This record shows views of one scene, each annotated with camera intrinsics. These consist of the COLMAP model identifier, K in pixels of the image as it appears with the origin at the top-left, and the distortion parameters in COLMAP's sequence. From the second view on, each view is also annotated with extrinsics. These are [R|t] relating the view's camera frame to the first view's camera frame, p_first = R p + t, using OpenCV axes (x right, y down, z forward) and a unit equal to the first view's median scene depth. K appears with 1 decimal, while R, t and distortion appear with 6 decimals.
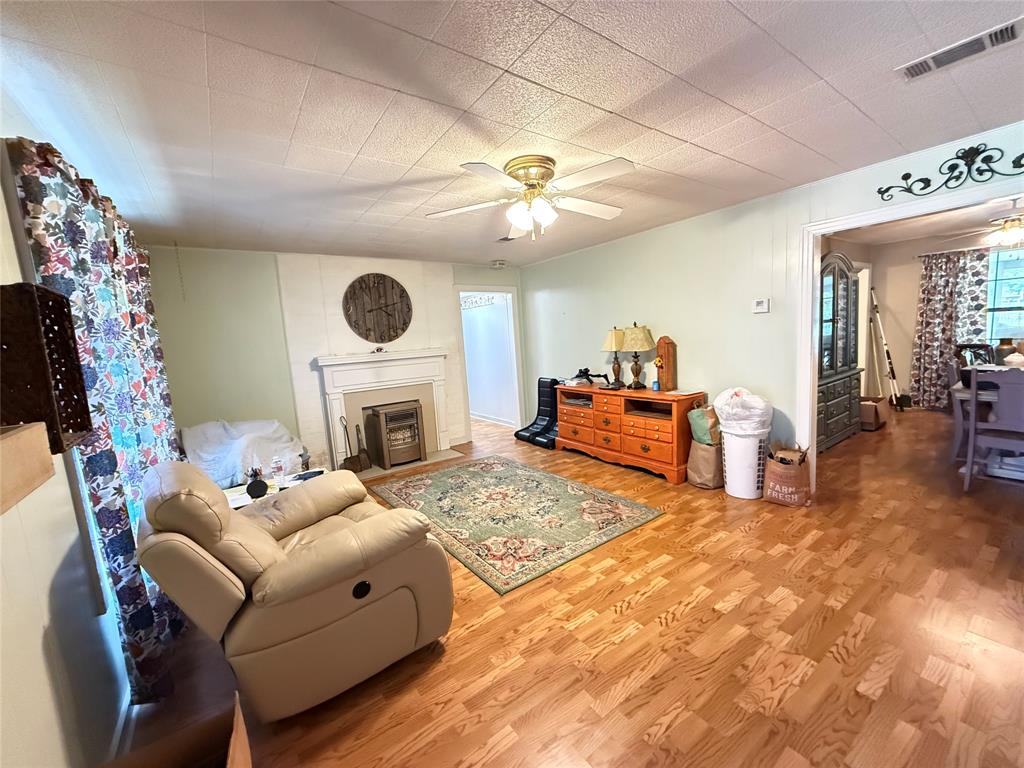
lens RADIAL K [[408.1, 0, 514.3], [0, 408.1, 383.6], [0, 0, 1]] dist [0.000510, 0.000293]
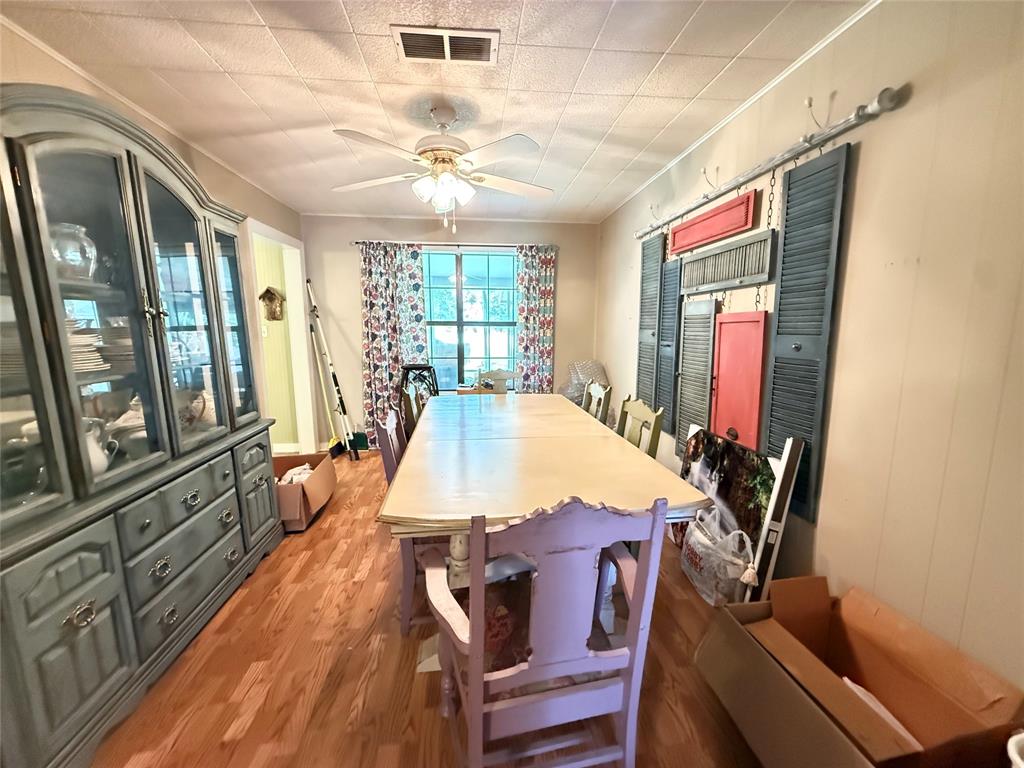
lens RADIAL K [[408.1, 0, 511.6], [0, 408.1, 384.8], [0, 0, 1]] dist [0.000510, 0.000293]
pose [[0.488920, -0.064166, 0.869966, 0.501342], [0.078812, 0.996462, 0.029204, -0.063473], [-0.868761, 0.054286, 0.492247, 0.437464]]
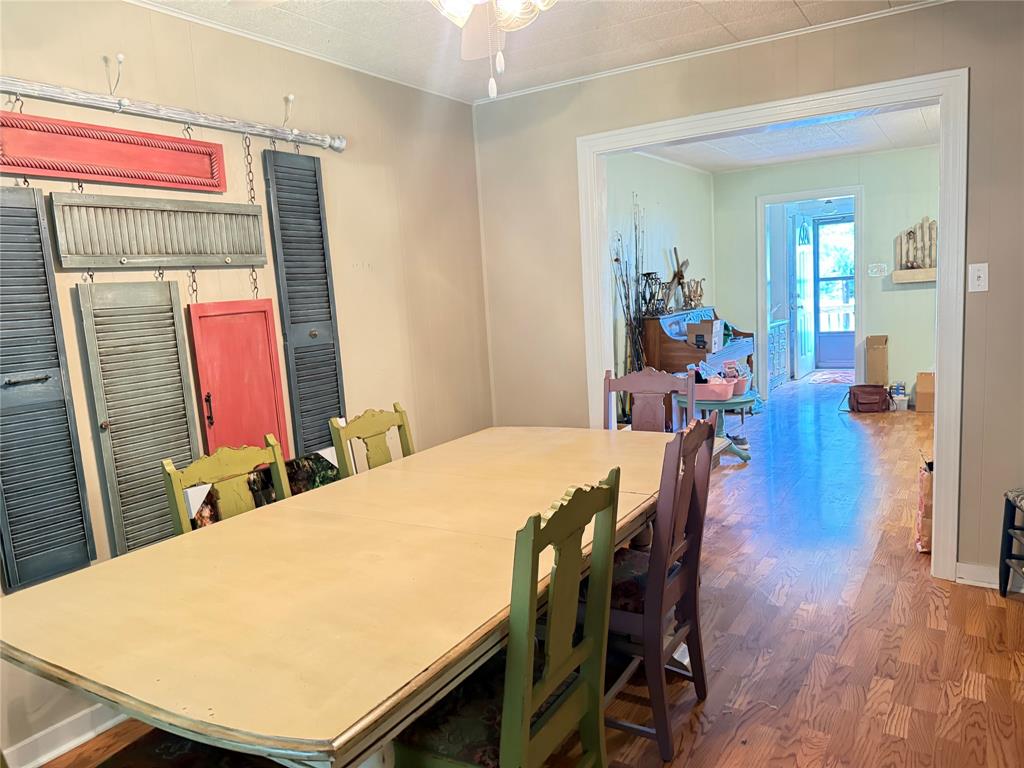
lens RADIAL K [[723.3, 0, 512.8], [0, 723.3, 387.7], [0, 0, 1]] dist [0.006171, -0.000137]
pose [[-0.919434, 0.168750, -0.355196, 1.439521], [0.073289, 0.960953, 0.266830, -0.275856], [0.386355, 0.219301, -0.895900, 1.567875]]
